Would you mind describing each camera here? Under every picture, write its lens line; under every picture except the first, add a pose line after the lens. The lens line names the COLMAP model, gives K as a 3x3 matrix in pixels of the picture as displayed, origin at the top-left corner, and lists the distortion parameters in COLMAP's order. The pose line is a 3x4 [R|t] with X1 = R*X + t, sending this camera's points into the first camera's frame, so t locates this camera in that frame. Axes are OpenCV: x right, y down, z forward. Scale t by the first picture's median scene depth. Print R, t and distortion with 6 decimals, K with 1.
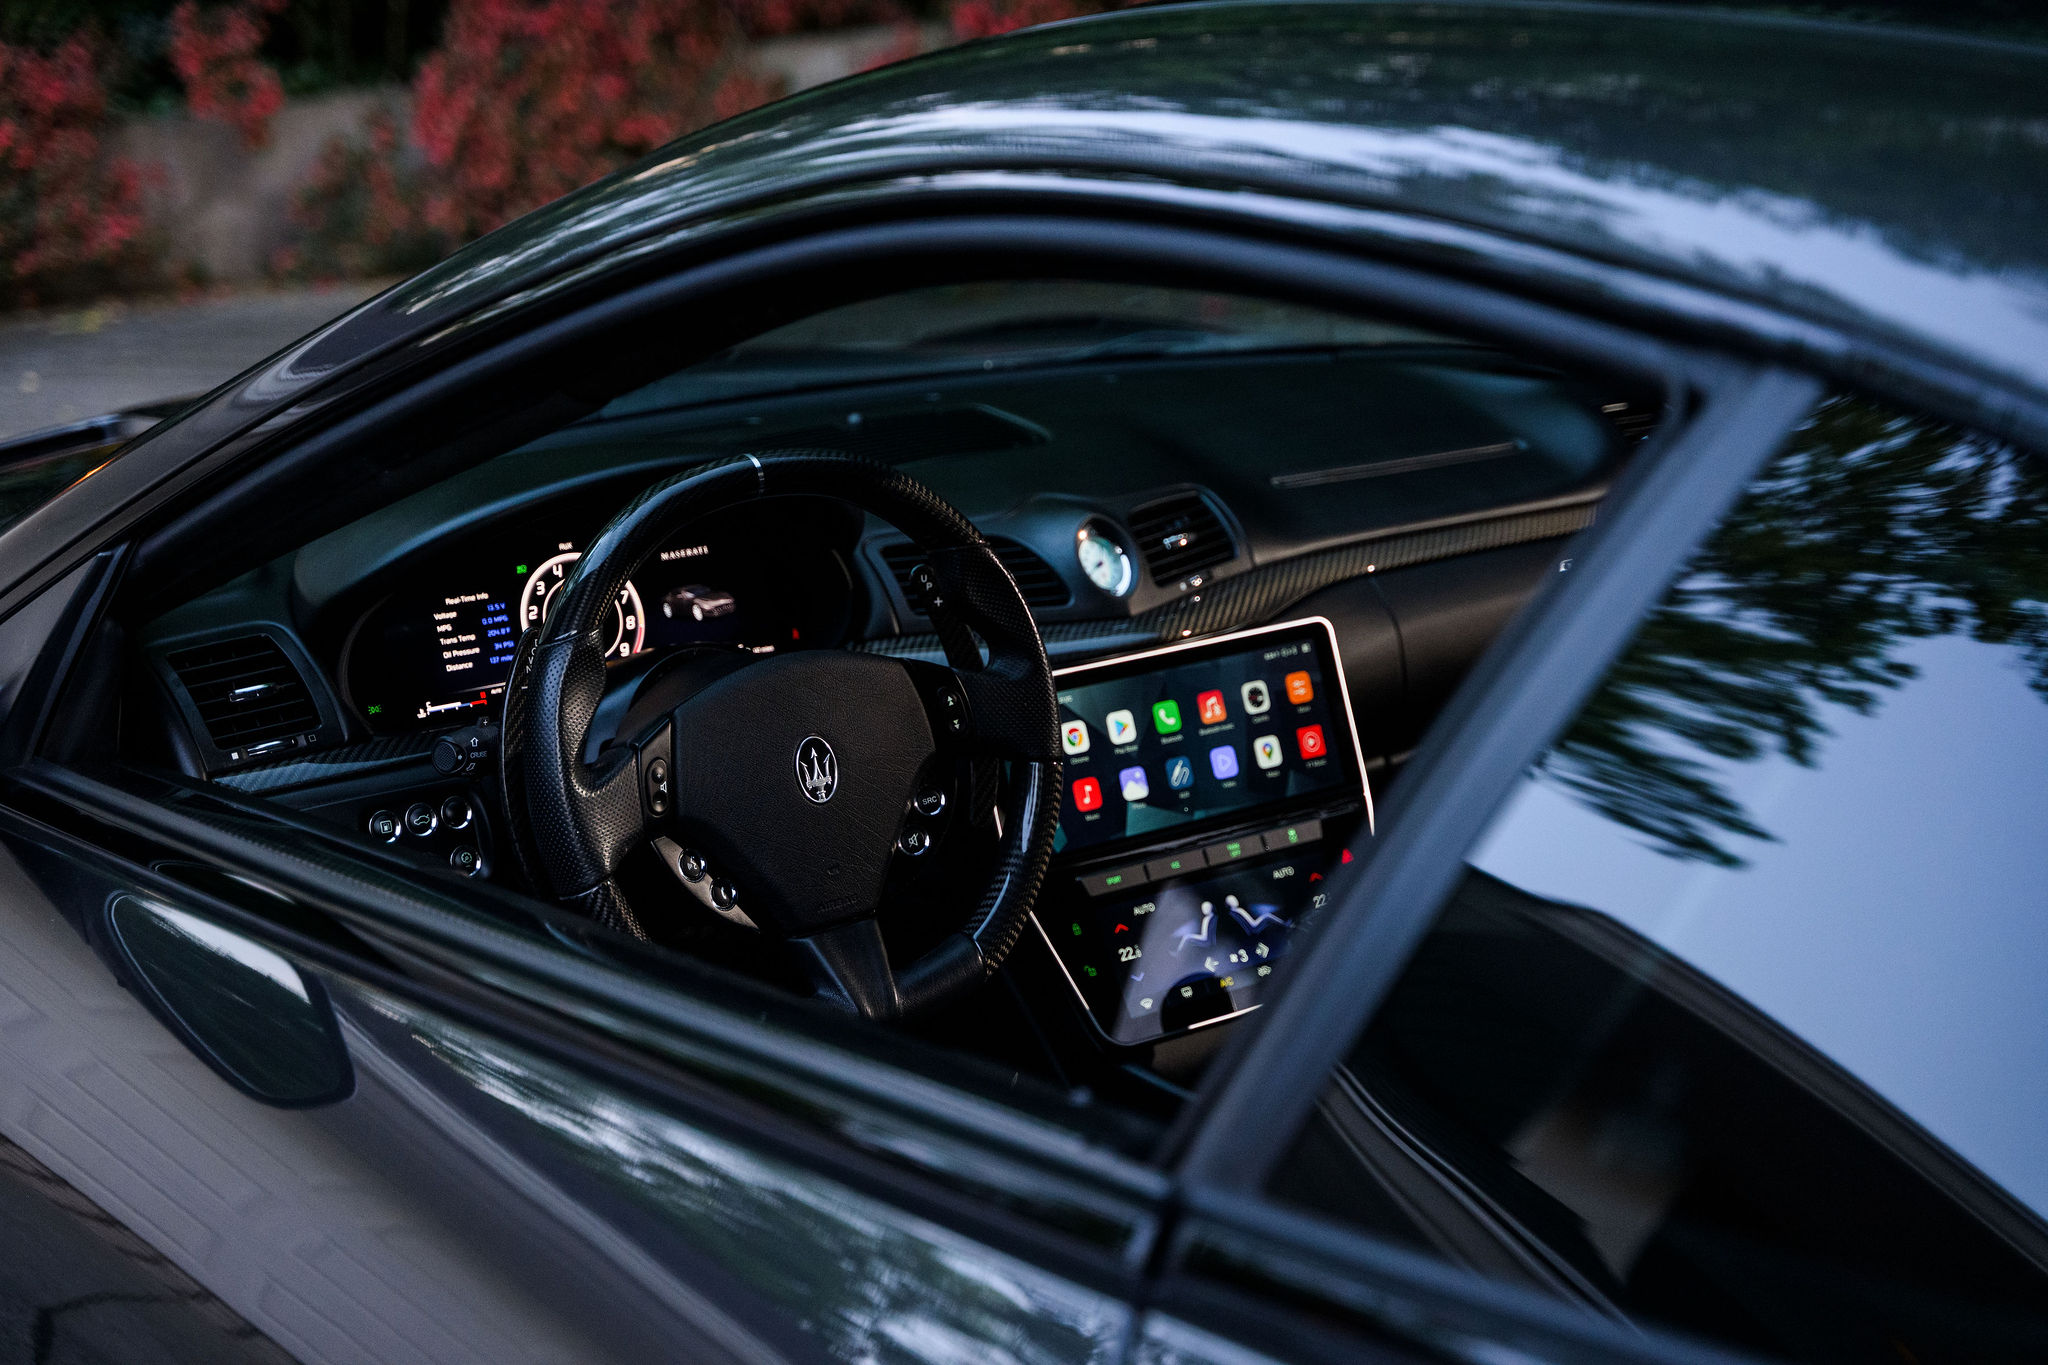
lens RADIAL K [[3413.1, 0, 1024.0], [0, 3413.1, 682.5], [0, 0, 1]] dist [0.015925, -0.208042]
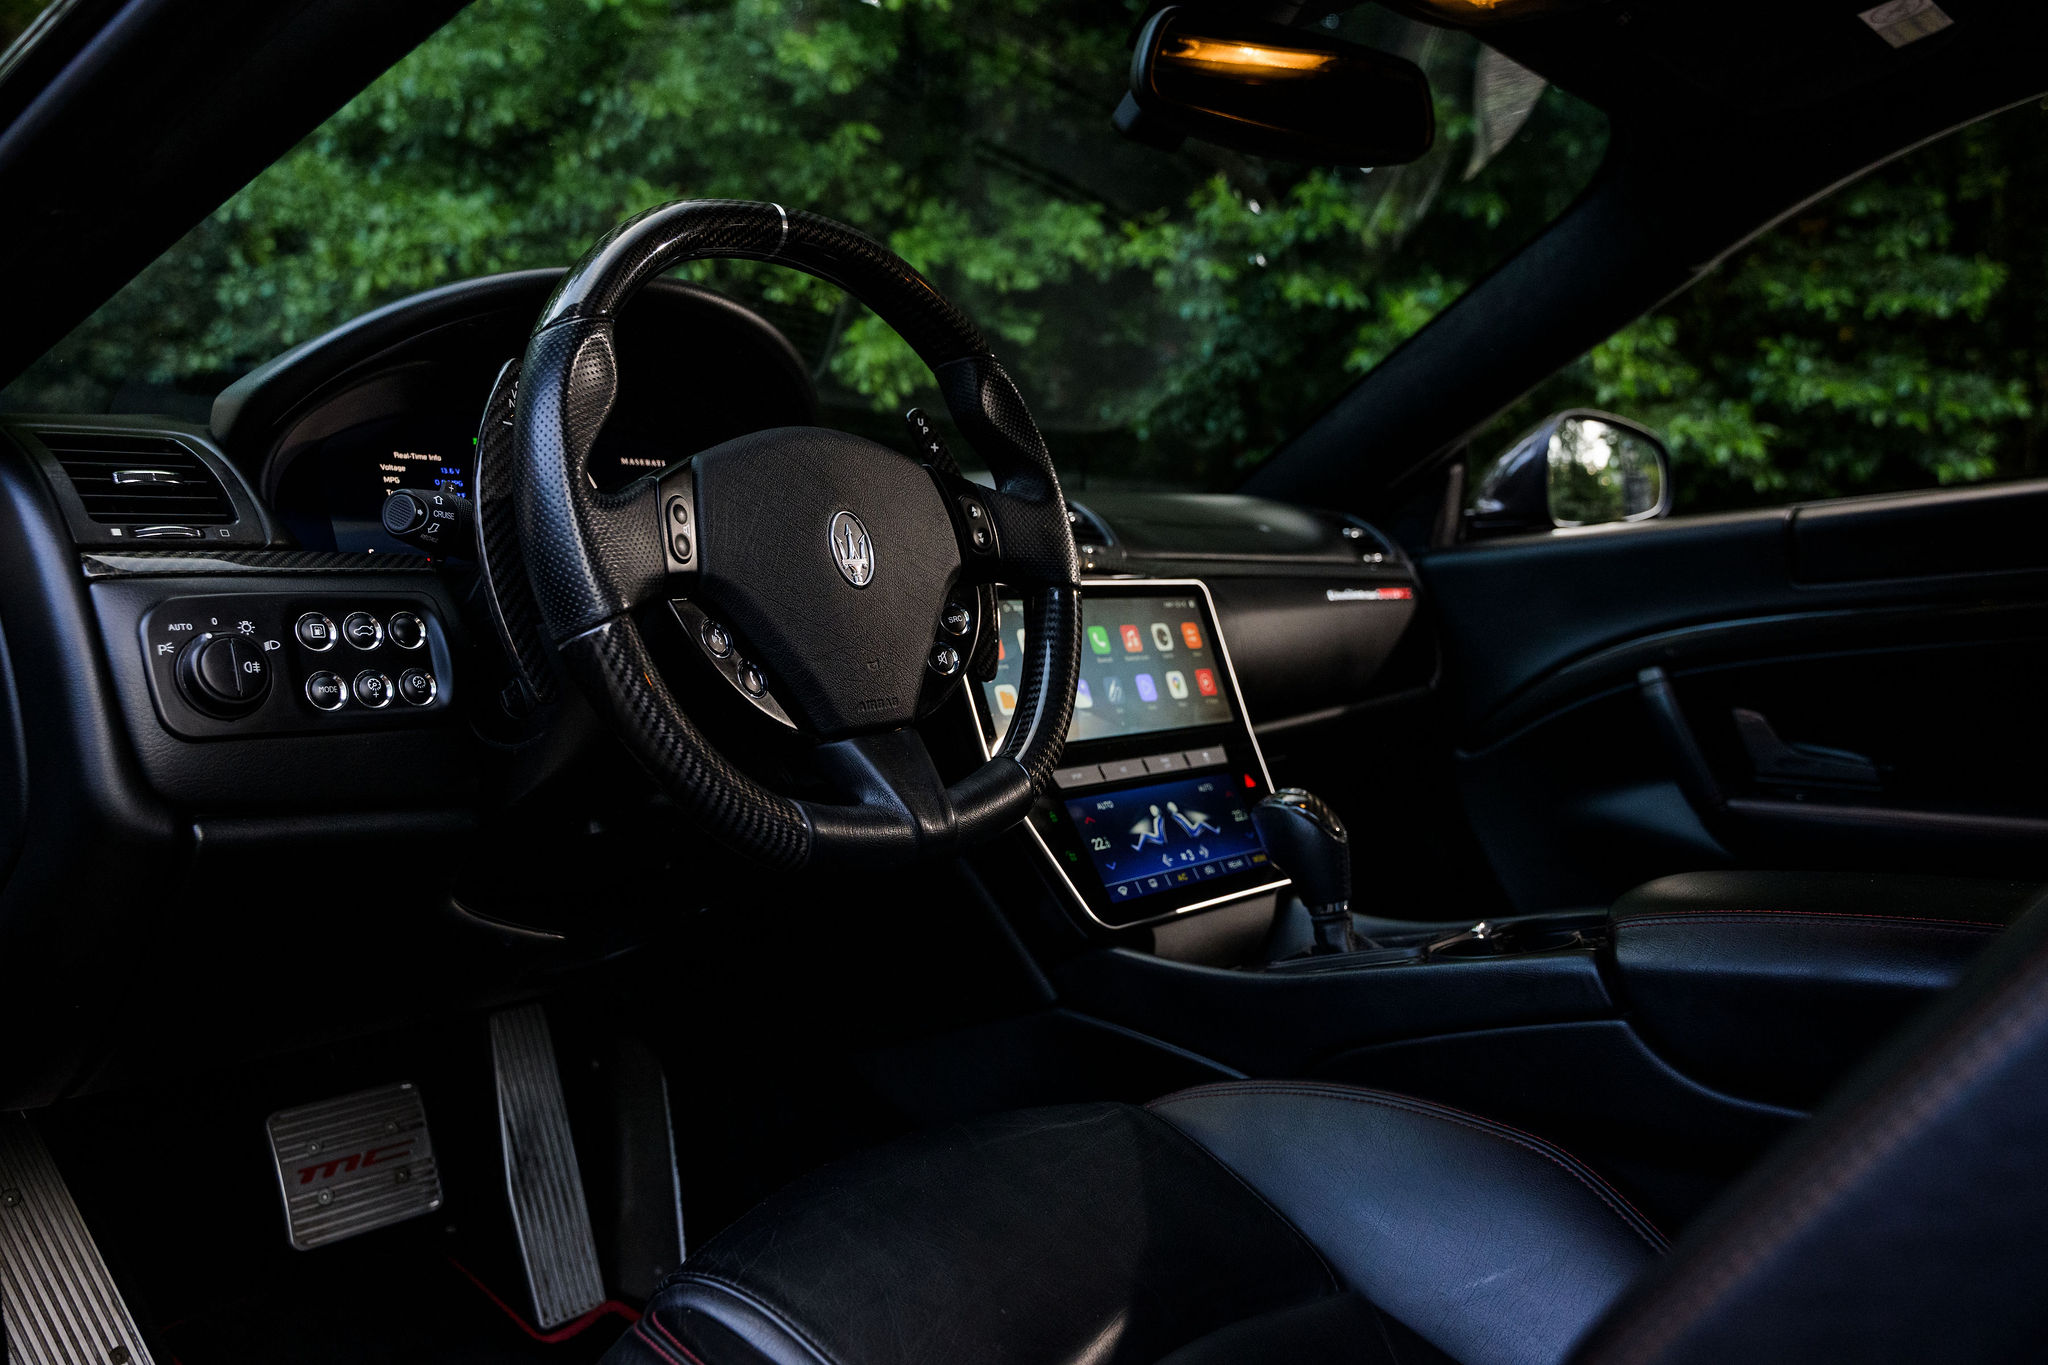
lens RADIAL K [[1616.1, 0, 1024.0], [0, 1616.1, 682.5], [0, 0, 1]] dist [0.005088, -0.004322]
pose [[0.973337, -0.010916, 0.229122, -0.098915], [0.059708, 0.976491, -0.207124, 0.128580], [-0.221474, 0.215282, 0.951106, 0.530953]]
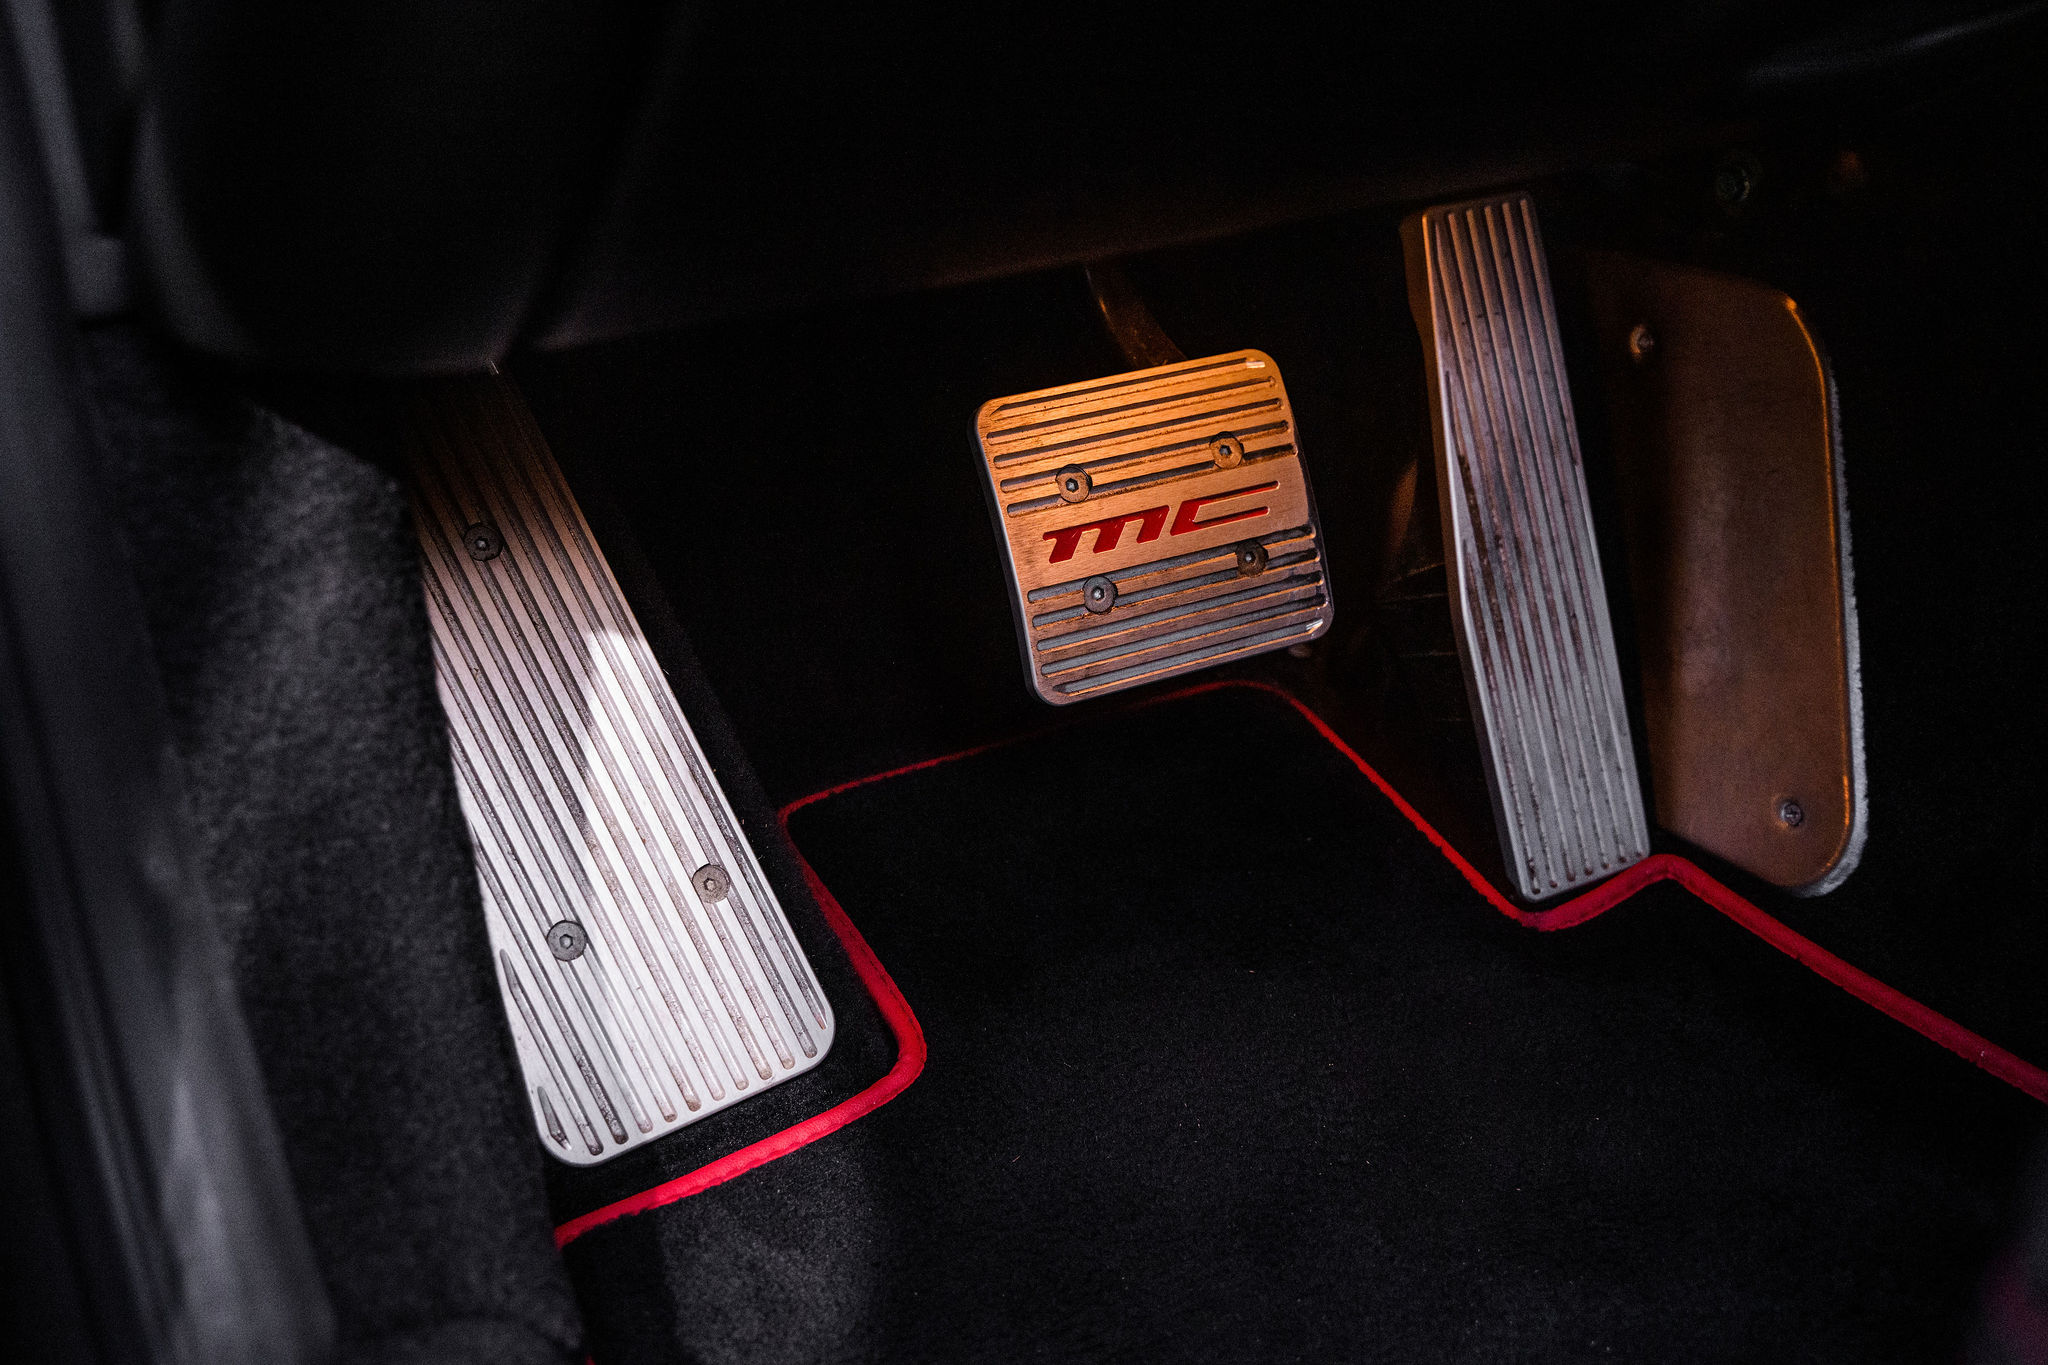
lens RADIAL K [[2323.5, 0, 1024.0], [0, 2323.5, 682.5], [0, 0, 1]] dist [-0.101342, -0.006648]
pose [[0.991248, 0.023908, -0.129827, -0.162823], [-0.003518, 0.987898, 0.155066, 0.129977], [0.131963, -0.153252, 0.979336, 0.765234]]
